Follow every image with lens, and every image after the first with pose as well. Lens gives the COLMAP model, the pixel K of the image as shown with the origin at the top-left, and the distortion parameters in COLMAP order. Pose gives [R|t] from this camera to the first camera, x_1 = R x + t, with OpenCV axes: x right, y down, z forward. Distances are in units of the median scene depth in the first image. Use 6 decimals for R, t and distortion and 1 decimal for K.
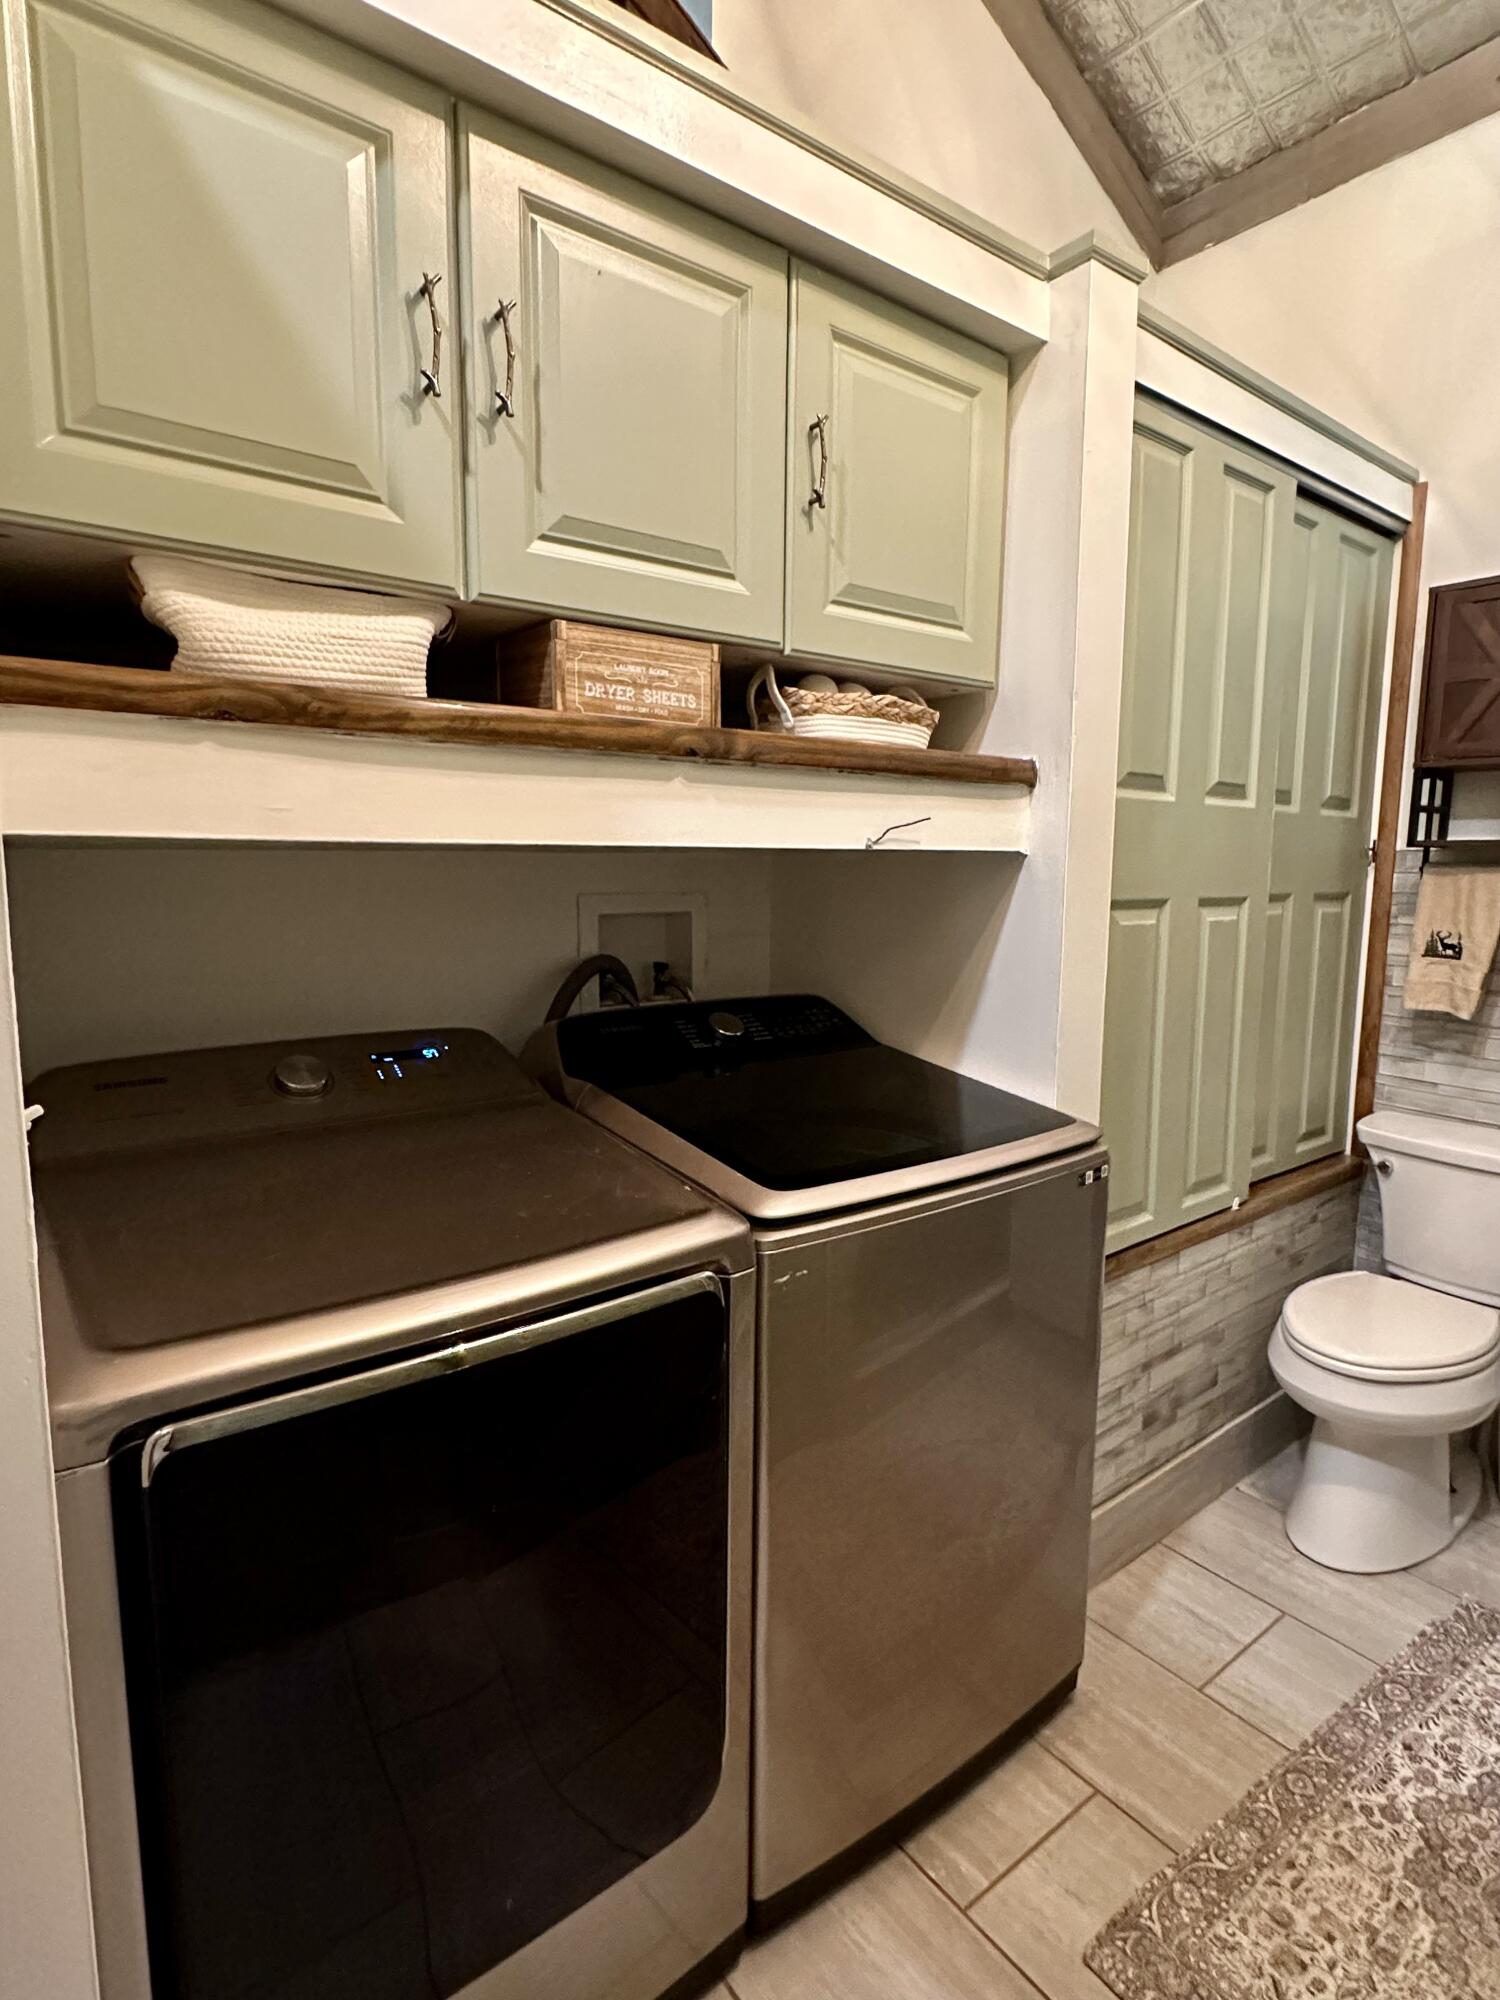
lens RADIAL K [[1048.4, 0, 741.0], [0, 1048.4, 1013.0], [0, 0, 1]] dist [-0.006023, -0.000254]
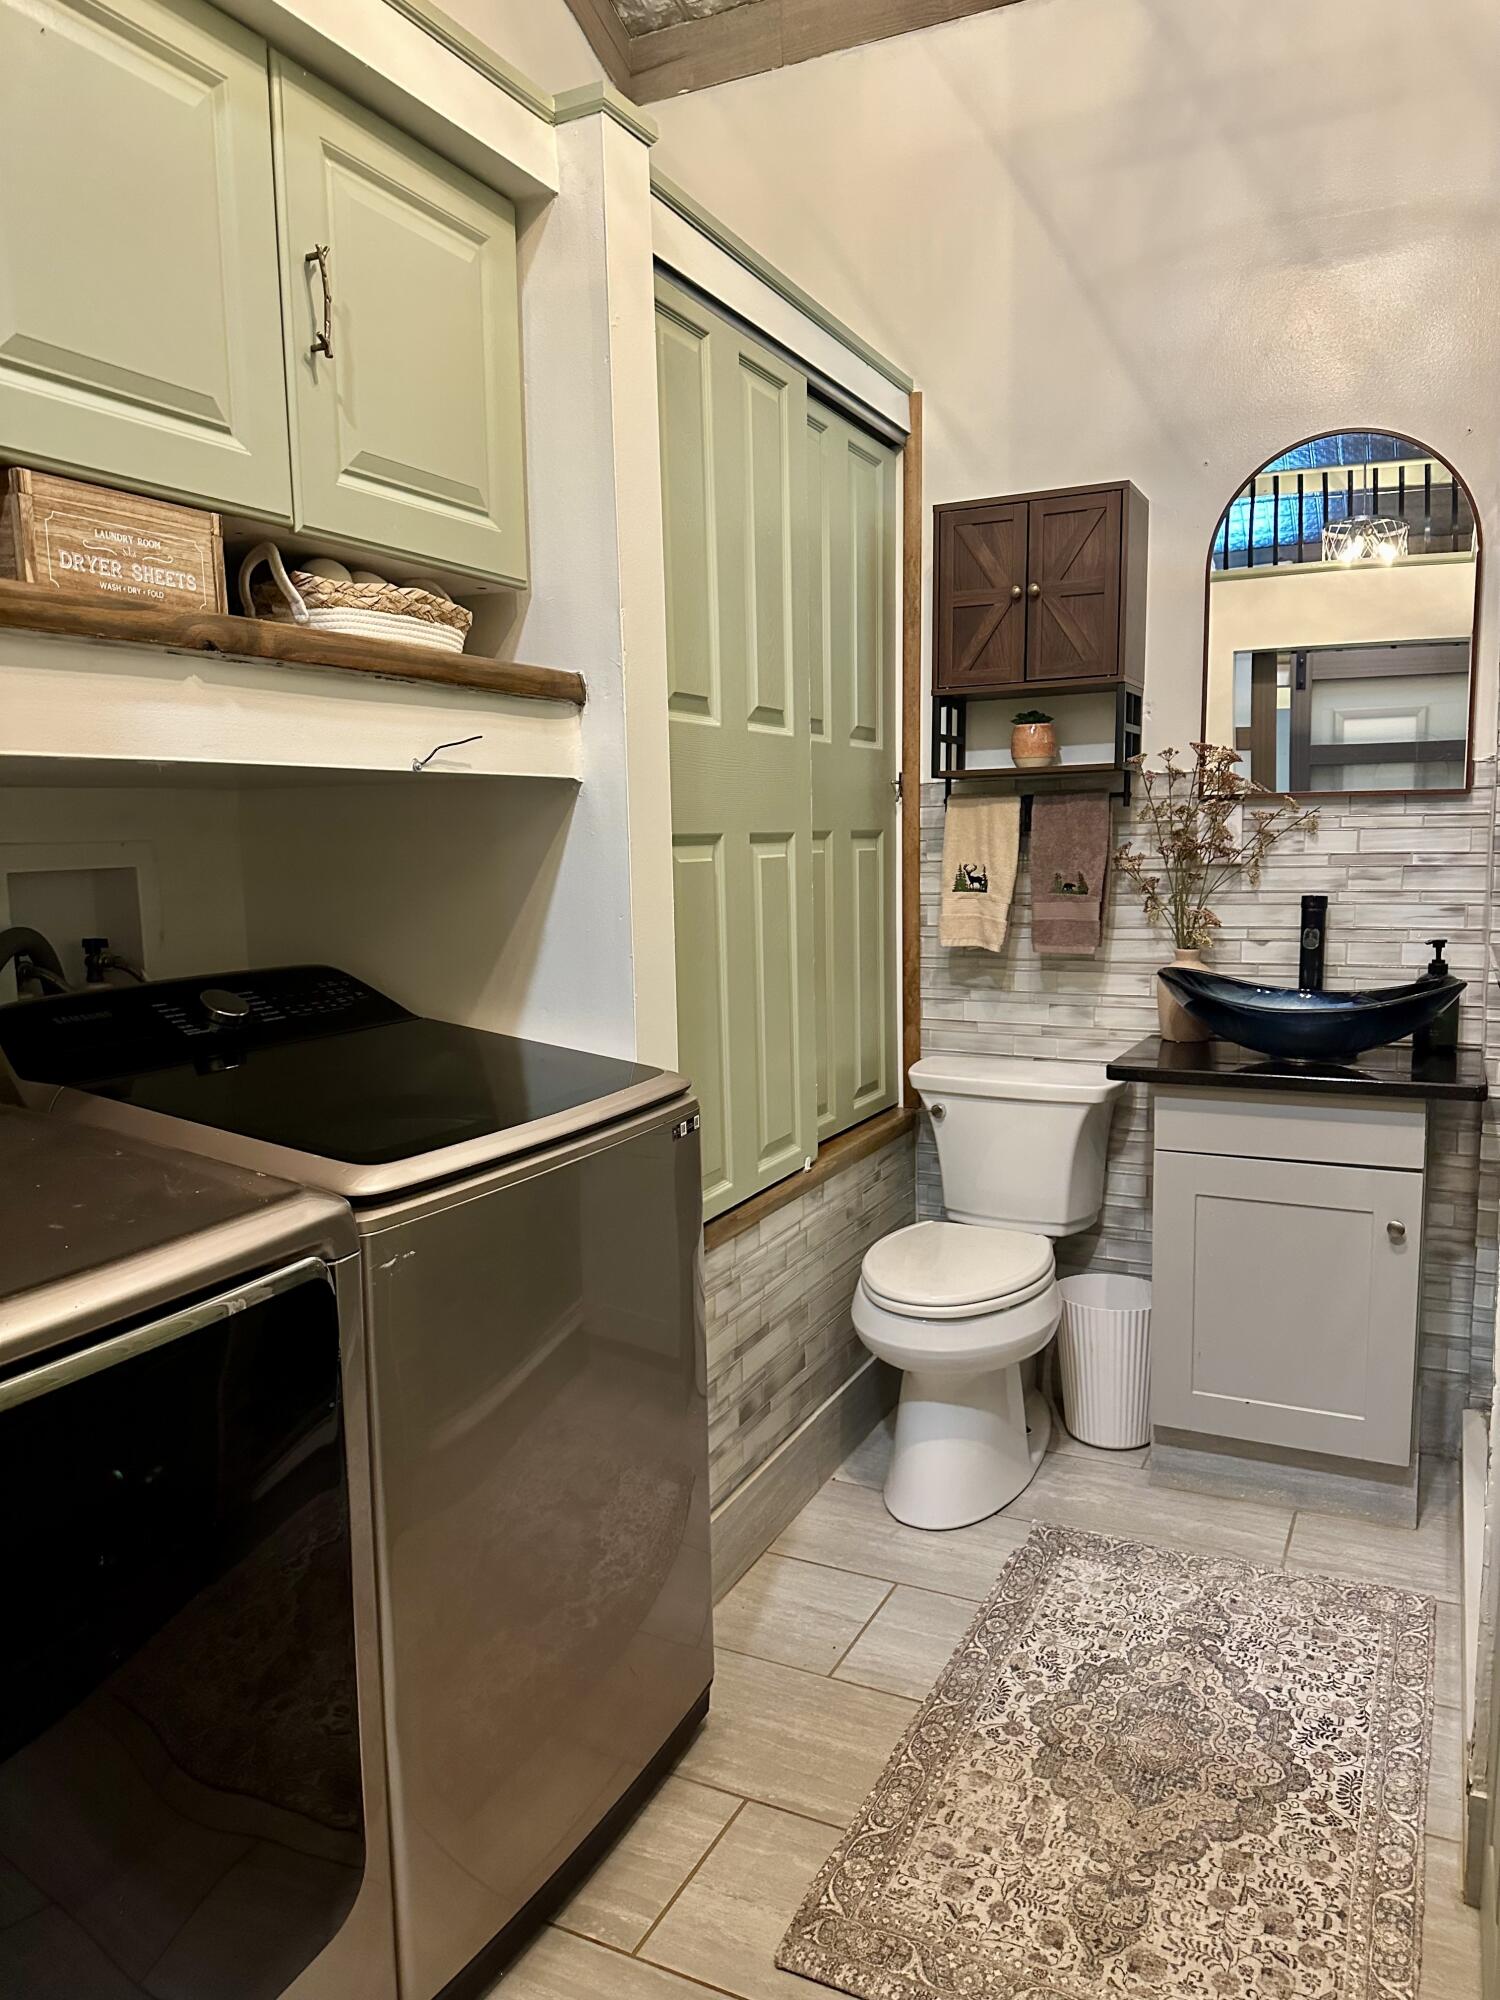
lens RADIAL K [[1421.6, 0, 739.2], [0, 1421.6, 1038.0], [0, 0, 1]] dist [0.066437, -0.084380]
pose [[0.899283, -0.084102, 0.429204, -0.127261], [0.084058, 0.996278, 0.019100, 0.047818], [-0.429213, 0.018902, 0.903005, -0.125635]]
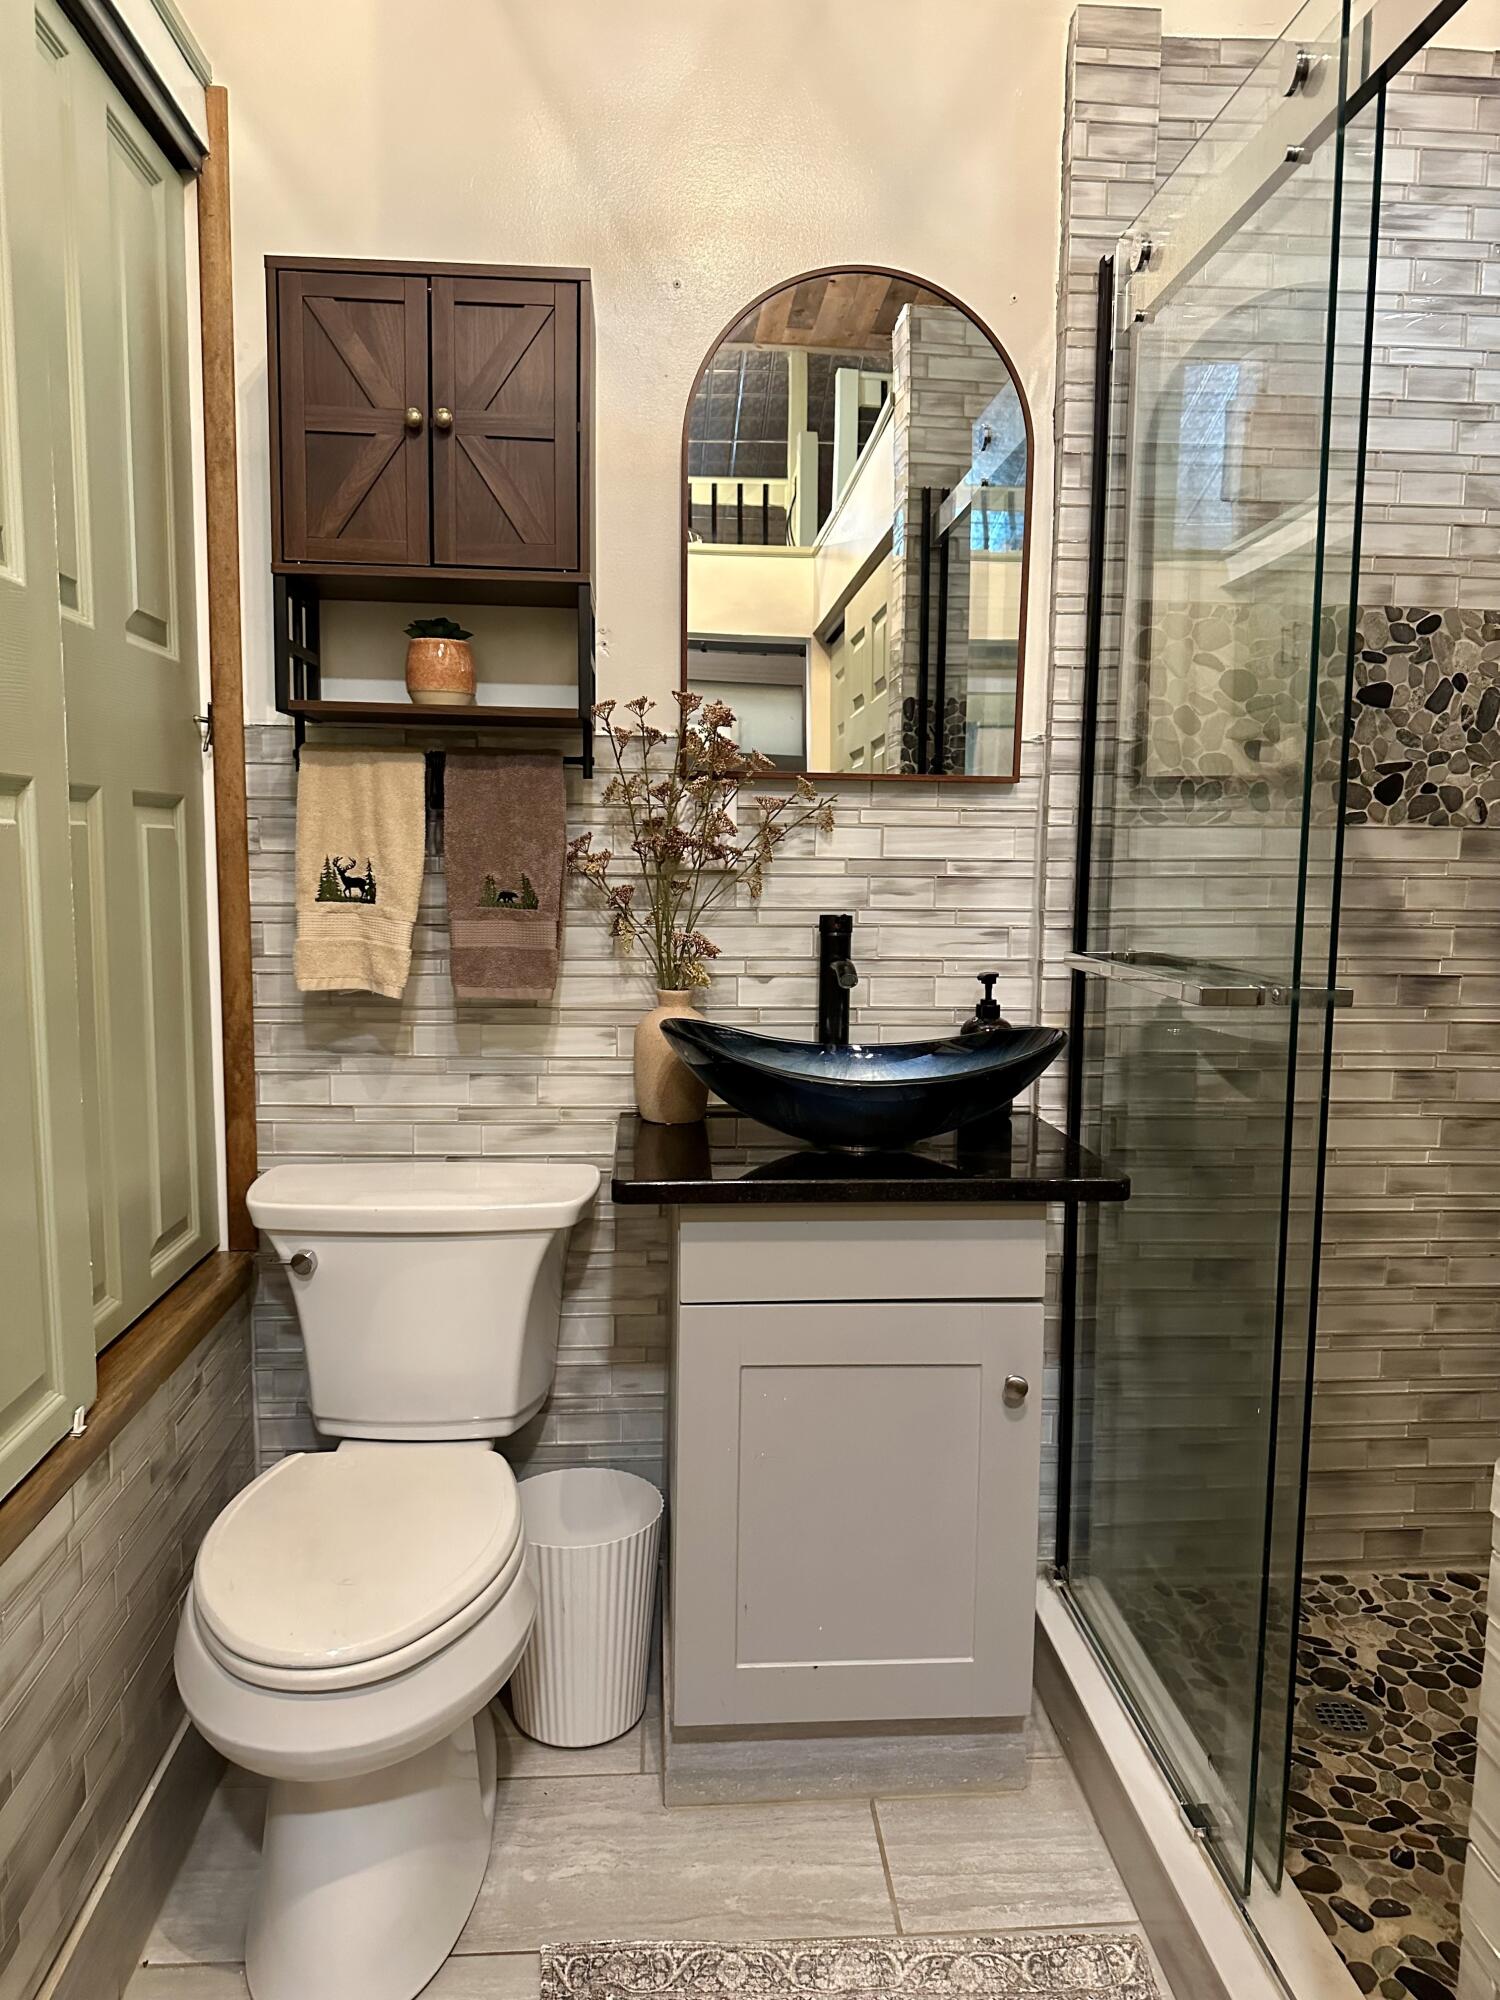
lens RADIAL K [[1421.6, 0, 762.0], [0, 1421.6, 1015.3], [0, 0, 1]] dist [0.066437, -0.084380]
pose [[0.545508, -0.093812, 0.832839, 0.127702], [0.104791, 0.993552, 0.043277, 0.002403], [-0.831529, 0.063667, 0.551821, 0.418596]]
